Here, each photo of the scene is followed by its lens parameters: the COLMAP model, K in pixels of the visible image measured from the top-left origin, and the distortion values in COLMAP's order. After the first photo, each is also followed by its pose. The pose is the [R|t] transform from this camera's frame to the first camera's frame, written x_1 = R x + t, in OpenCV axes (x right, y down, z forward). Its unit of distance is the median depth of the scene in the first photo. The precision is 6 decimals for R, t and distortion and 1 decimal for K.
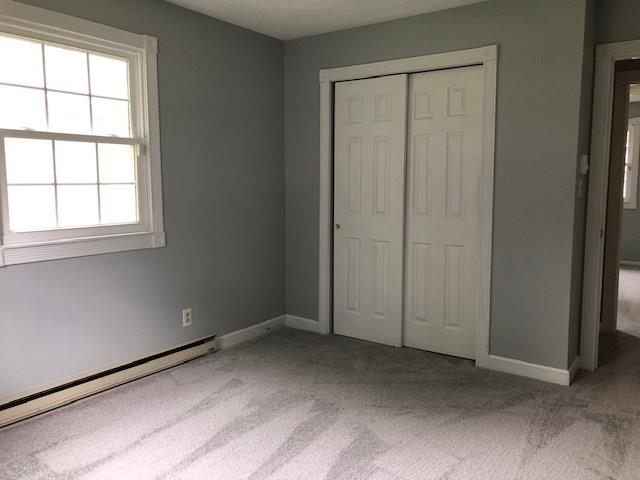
lens RADIAL K [[526.4, 0, 319.9], [0, 526.4, 242.7], [0, 0, 1]] dist [0.036384, -0.035961]
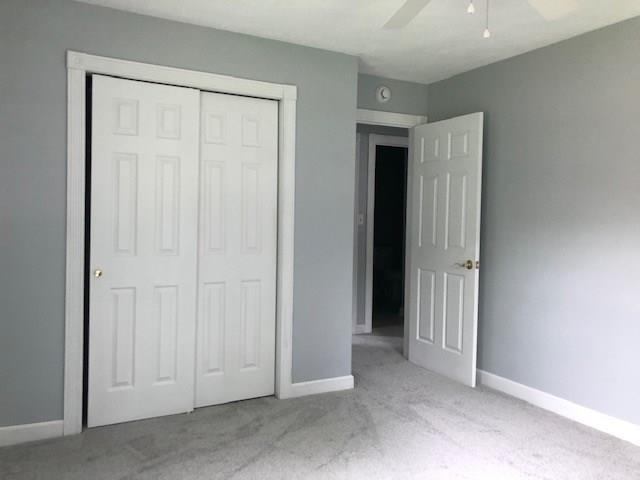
lens RADIAL K [[526.4, 0, 333.4], [0, 526.4, 234.0], [0, 0, 1]] dist [0.036384, -0.035961]
pose [[0.432401, -0.026876, 0.901281, -0.508375], [0.087674, 0.996073, -0.012360, -0.050988], [-0.897409, 0.084363, 0.433059, 0.428045]]
